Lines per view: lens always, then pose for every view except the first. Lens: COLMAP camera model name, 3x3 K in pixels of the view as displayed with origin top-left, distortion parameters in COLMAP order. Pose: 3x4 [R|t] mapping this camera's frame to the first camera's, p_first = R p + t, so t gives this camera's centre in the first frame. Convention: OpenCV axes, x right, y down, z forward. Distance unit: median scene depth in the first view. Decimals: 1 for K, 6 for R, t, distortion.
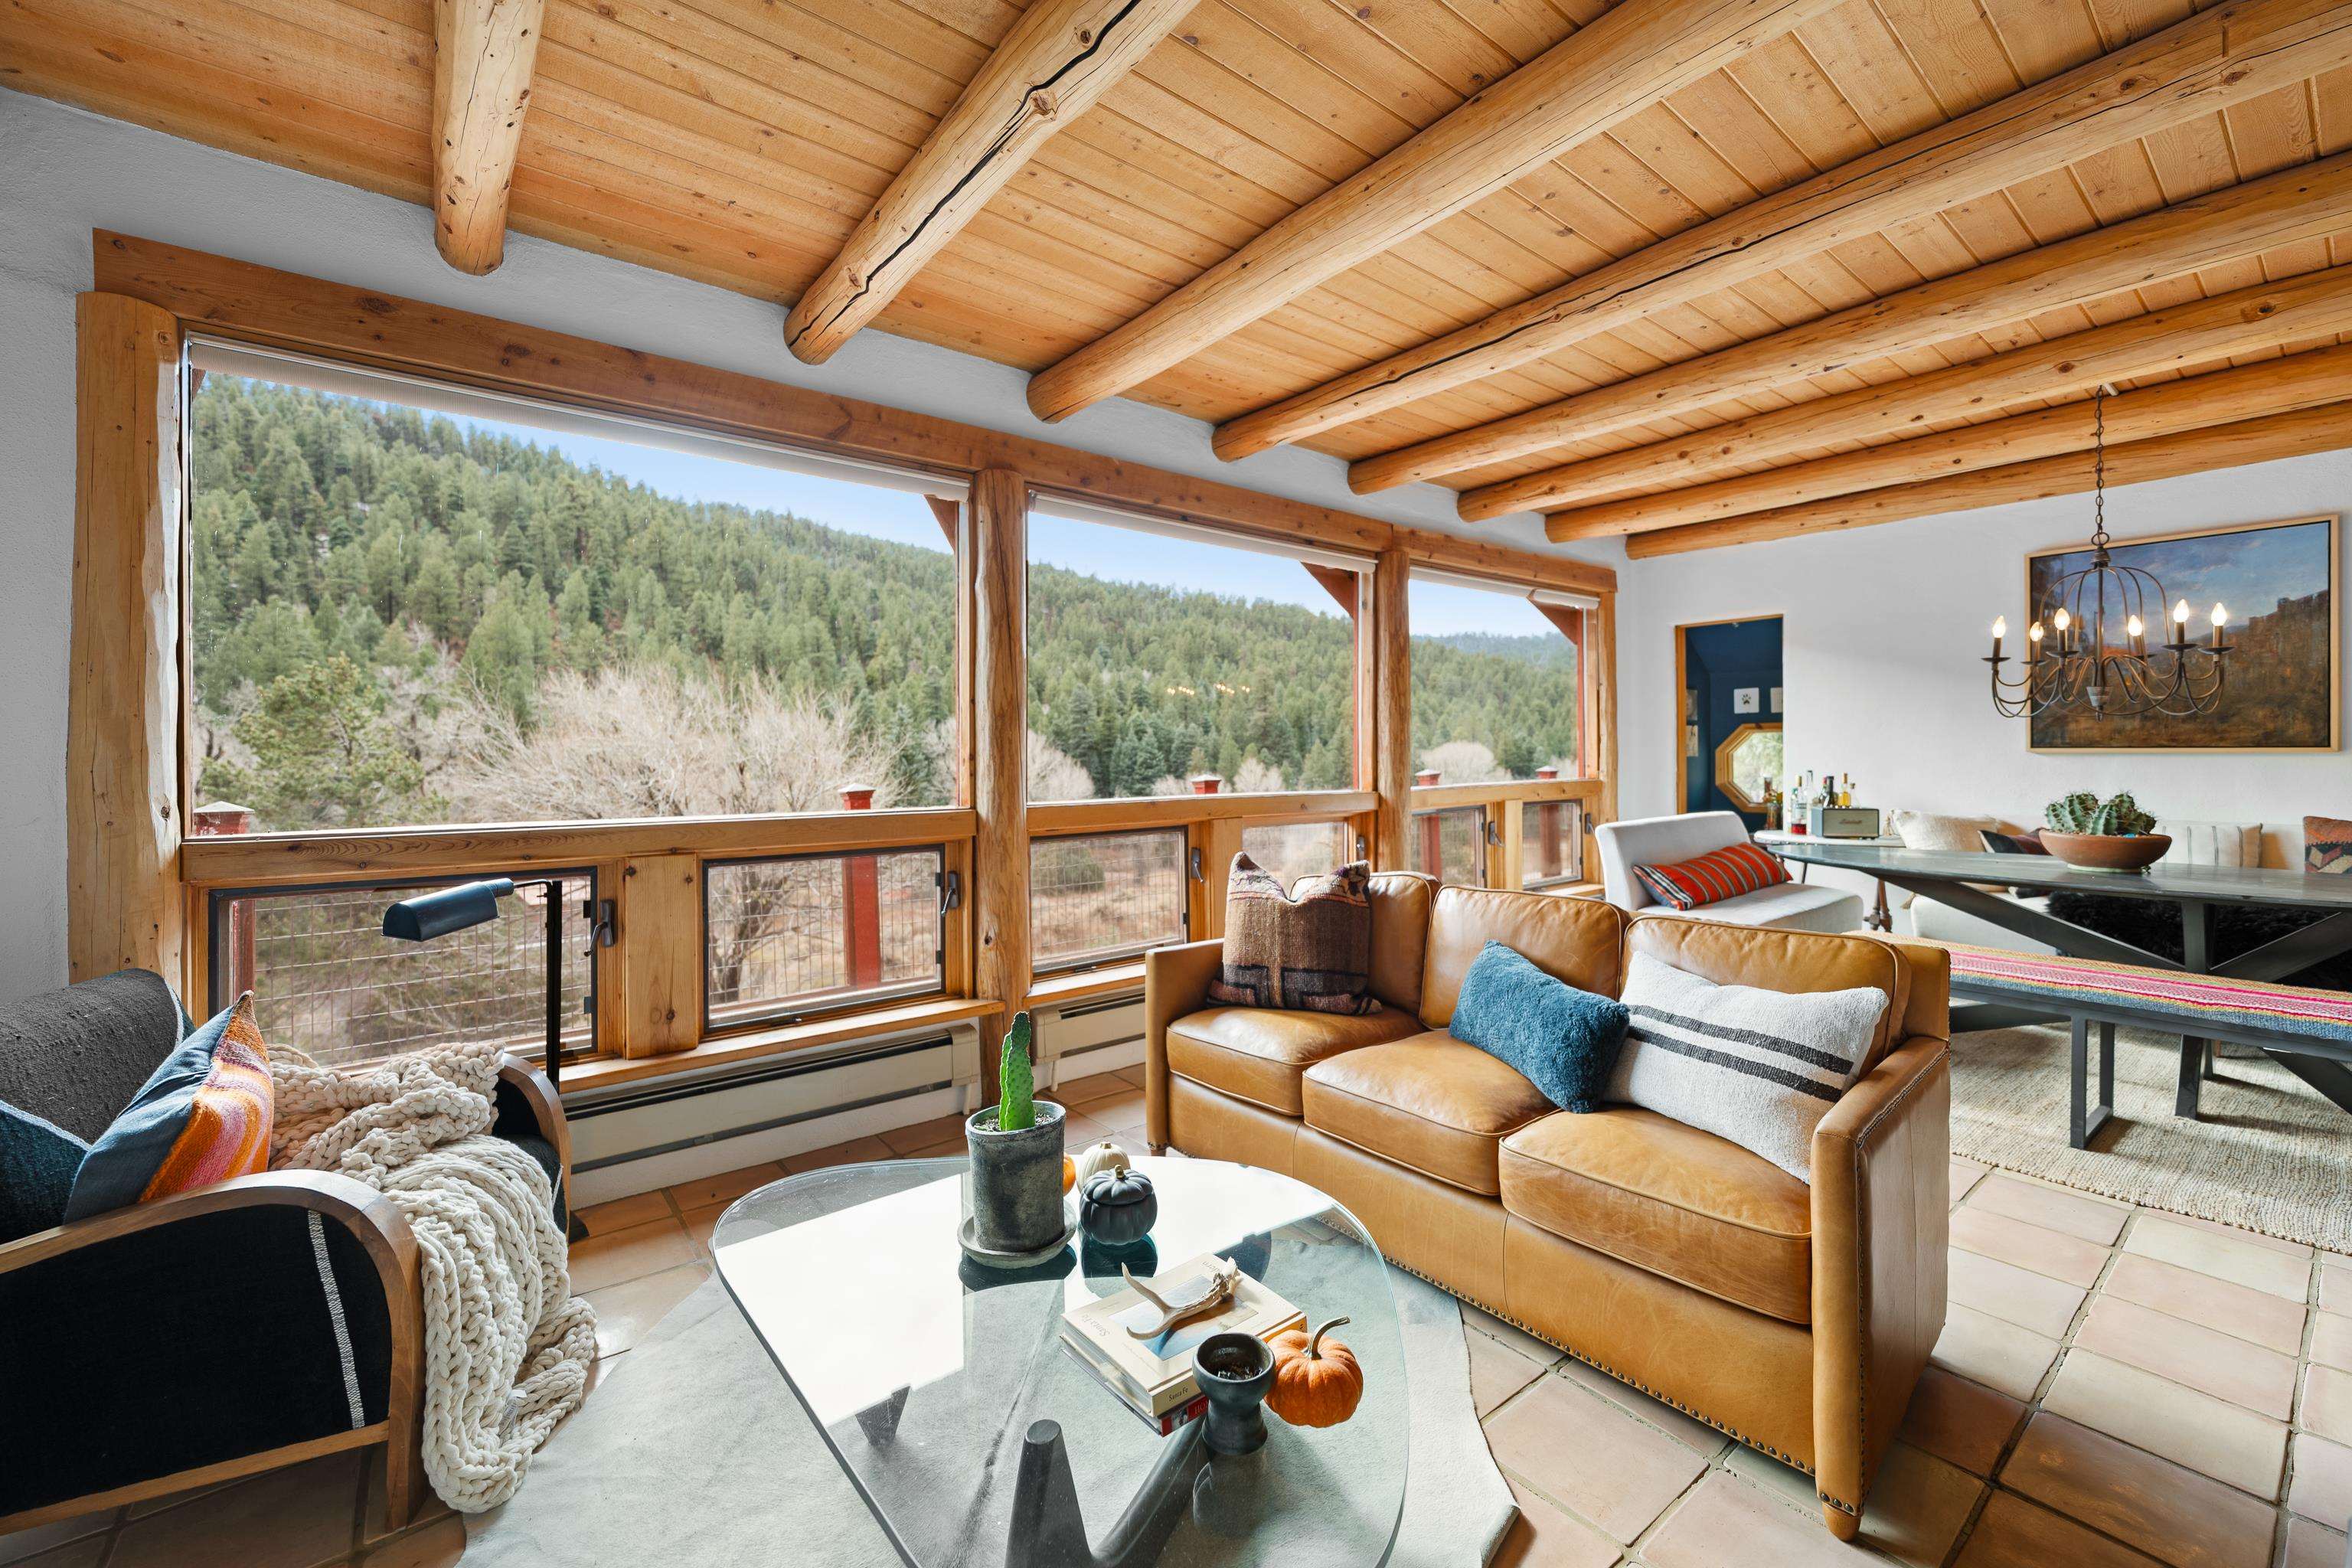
lens RADIAL K [[946.5, 0, 1176.1], [0, 946.5, 757.4], [0, 0, 1]] dist [-0.001567, -0.000083]
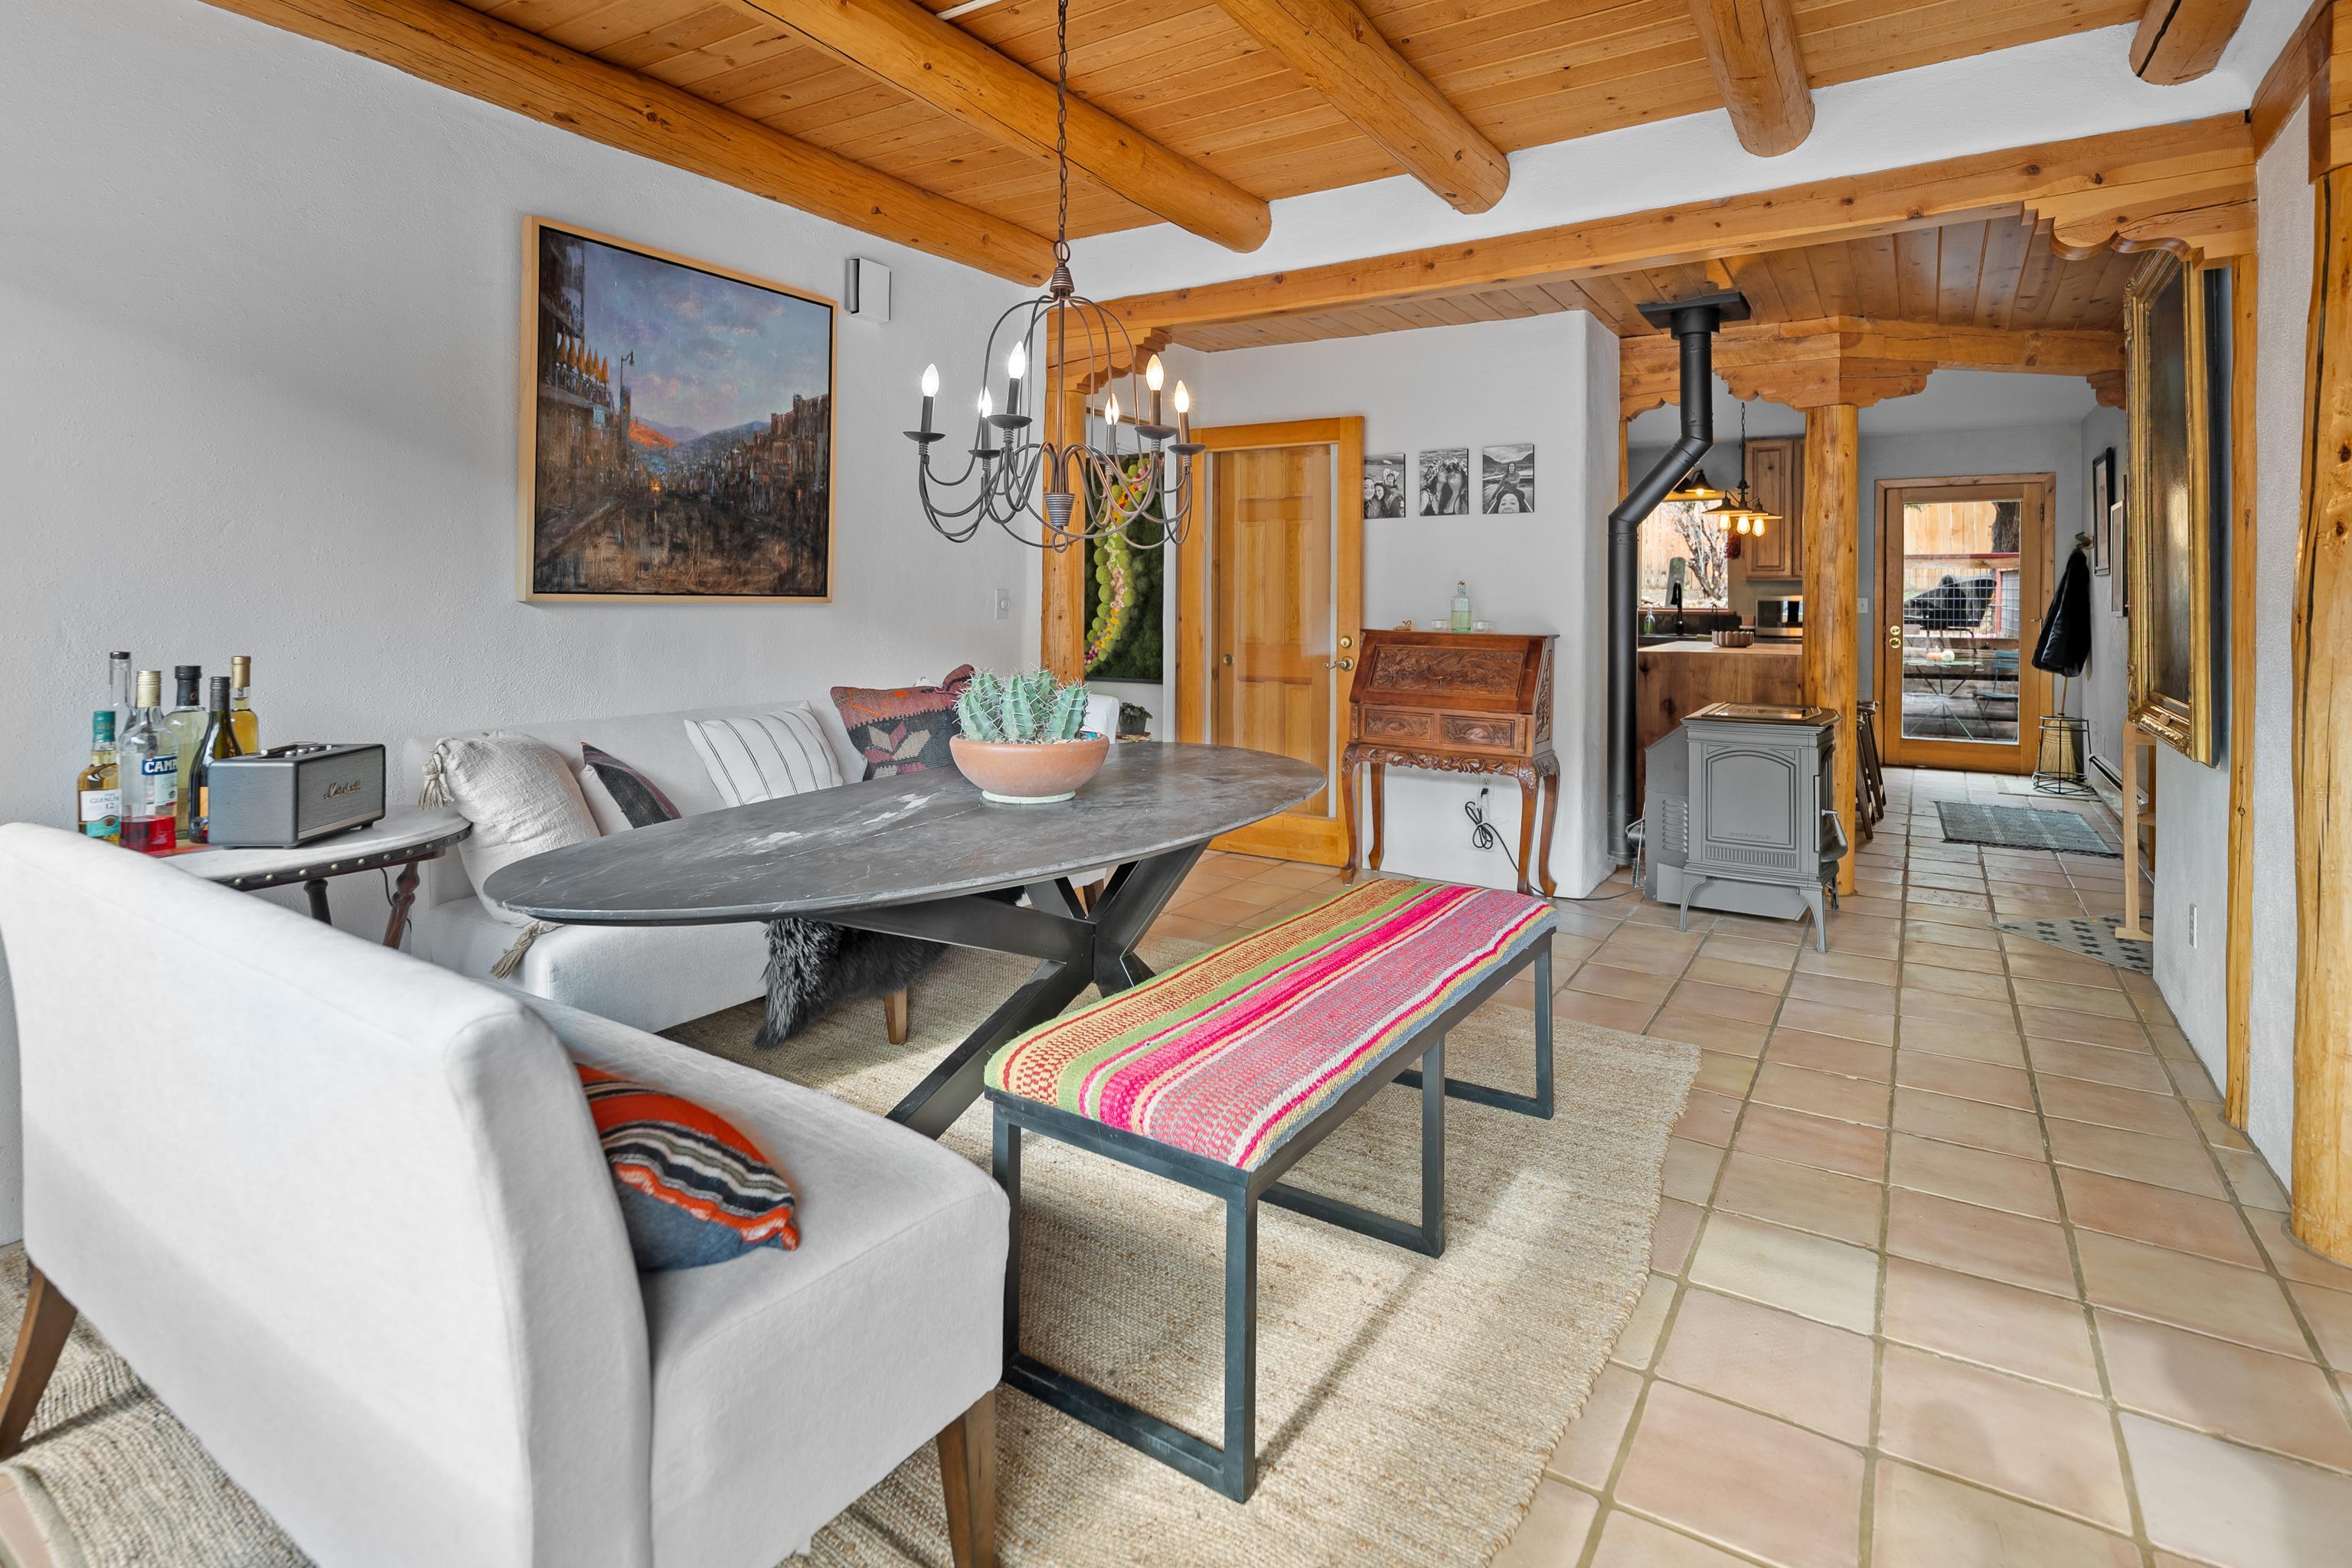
lens RADIAL K [[1144.1, 0, 1183.5], [0, 1144.1, 601.8], [0, 0, 1]] dist [0.000698, 0.000243]
pose [[-0.328159, 0.006605, 0.944599, 0.200747], [0.003485, 0.999977, -0.005782, -0.000047], [-0.944616, 0.001394, -0.328175, 0.891647]]
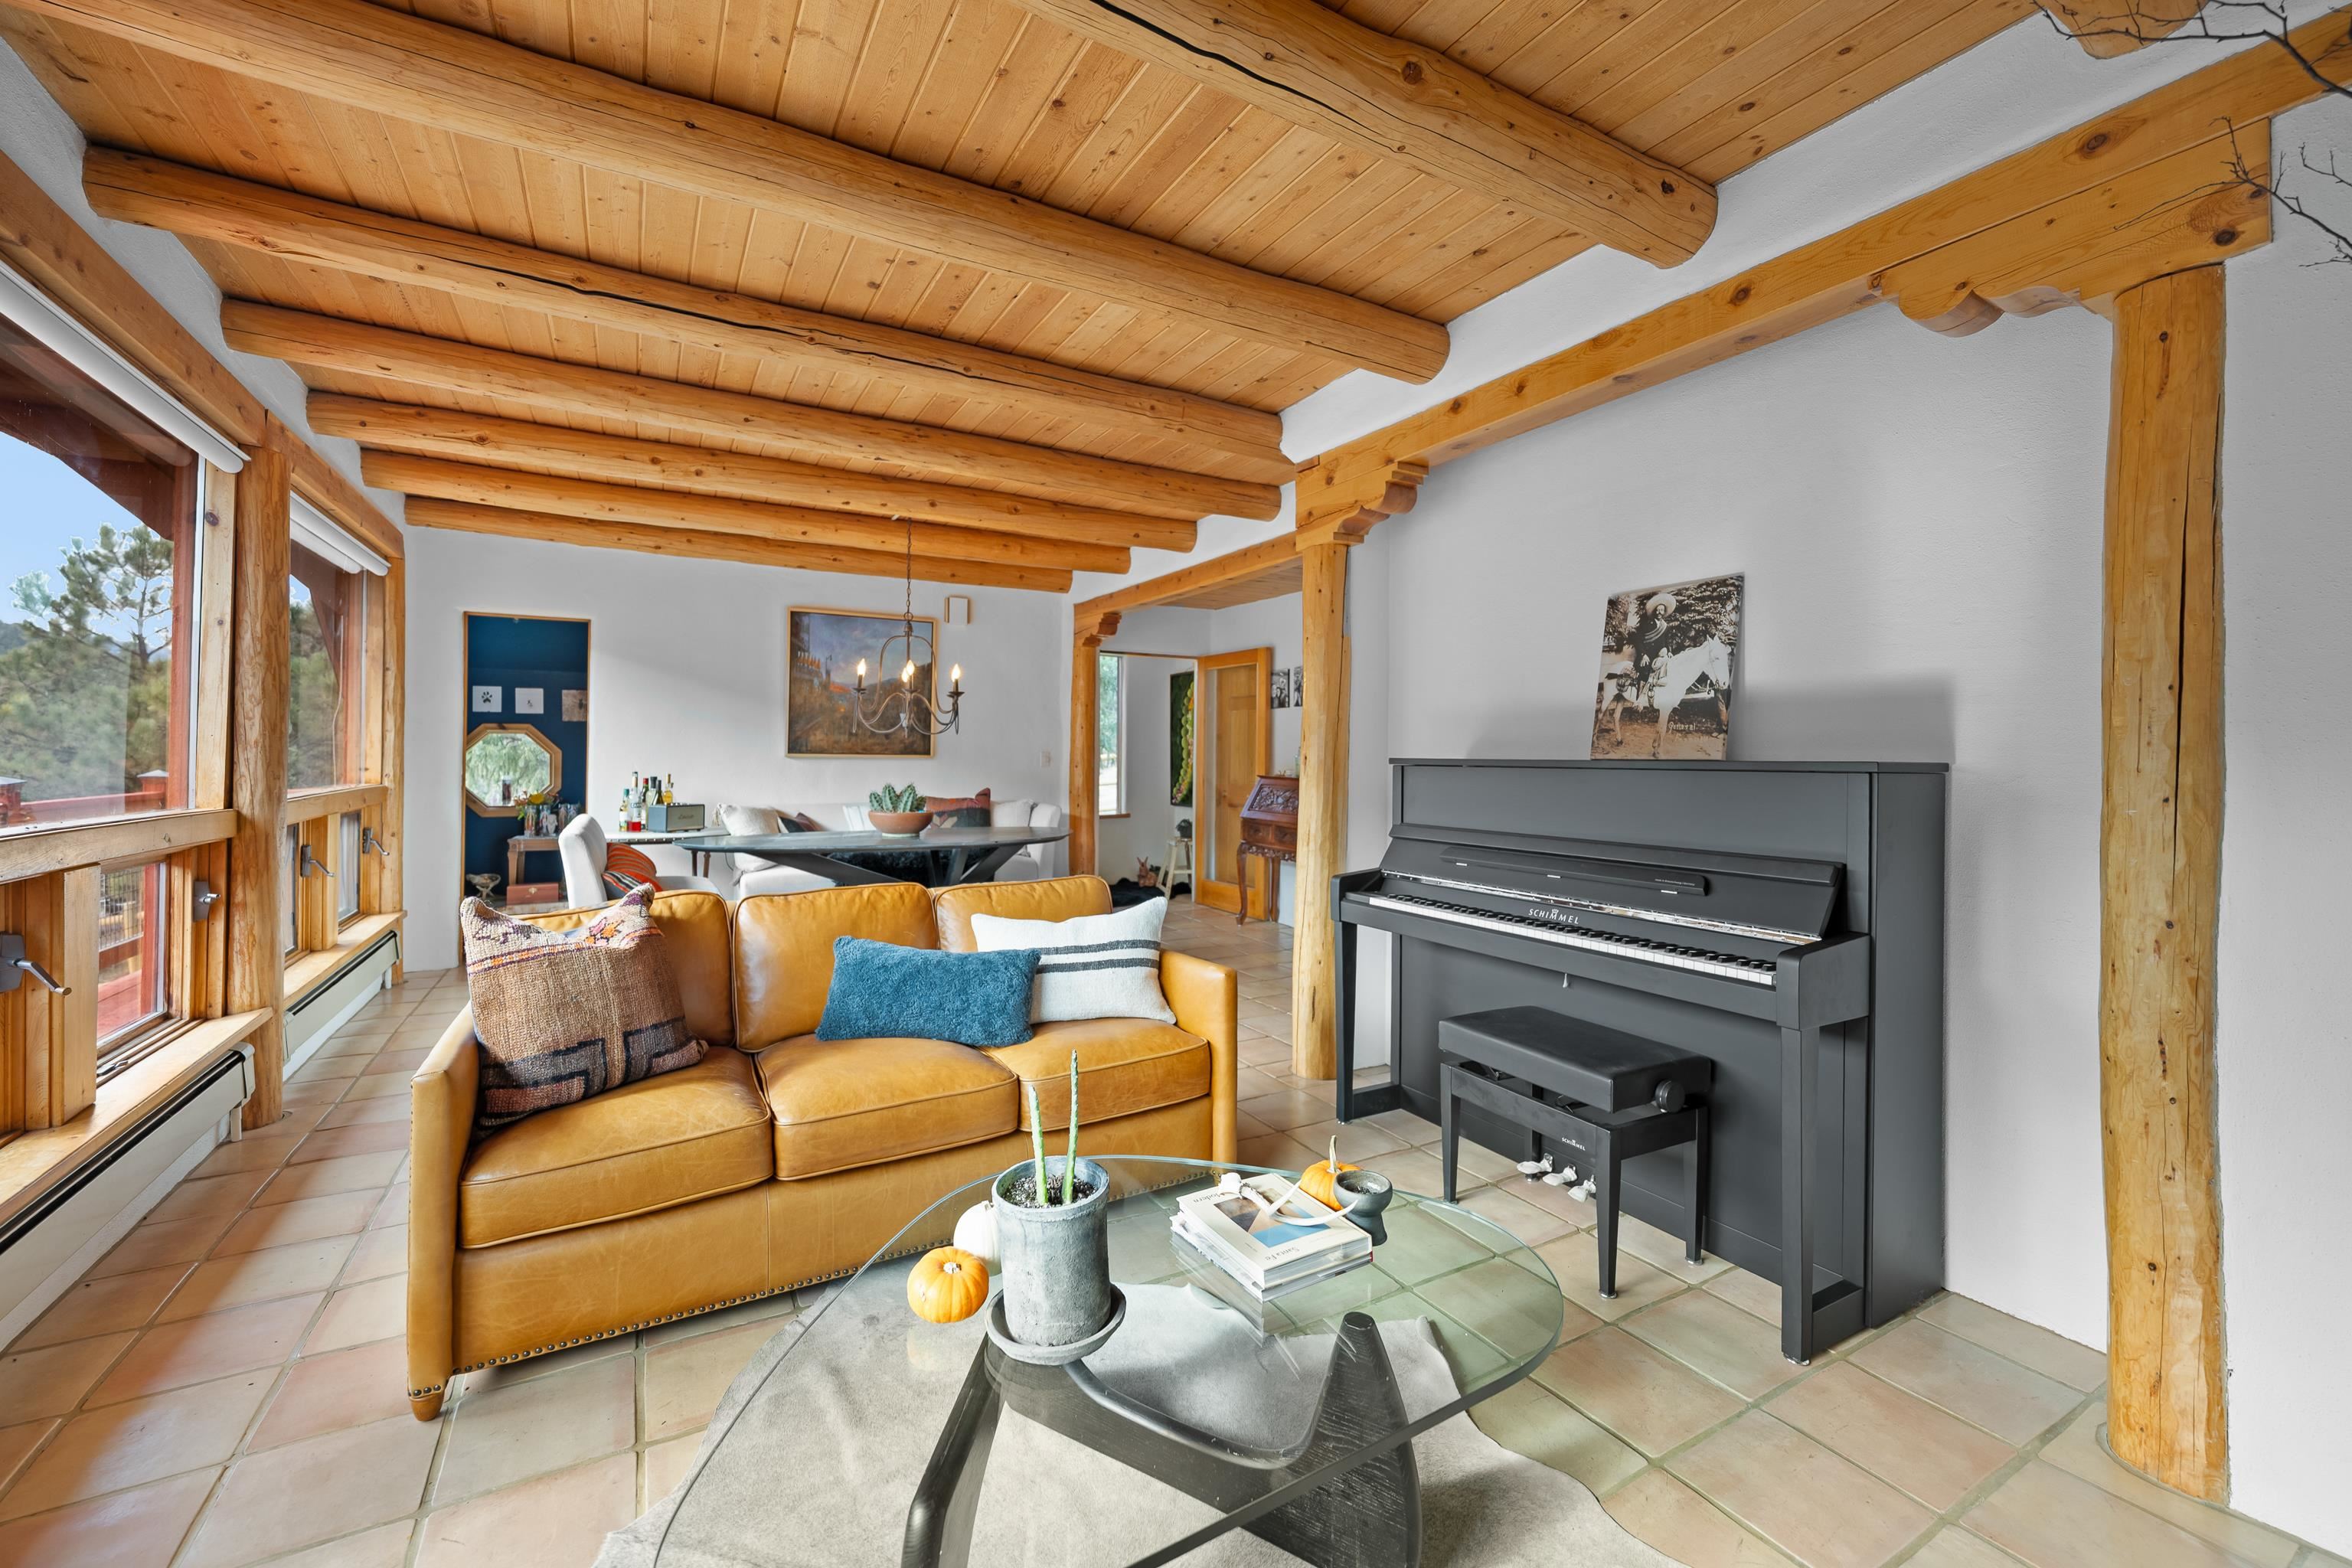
lens RADIAL K [[946.5, 0, 1176.1], [0, 946.5, 757.4], [0, 0, 1]] dist [-0.001567, -0.000083]
pose [[0.144432, 0.006721, 0.989492, -0.348701], [-0.005326, 0.999968, -0.006014, 0.001260], [-0.989500, -0.004402, 0.144463, 0.270654]]
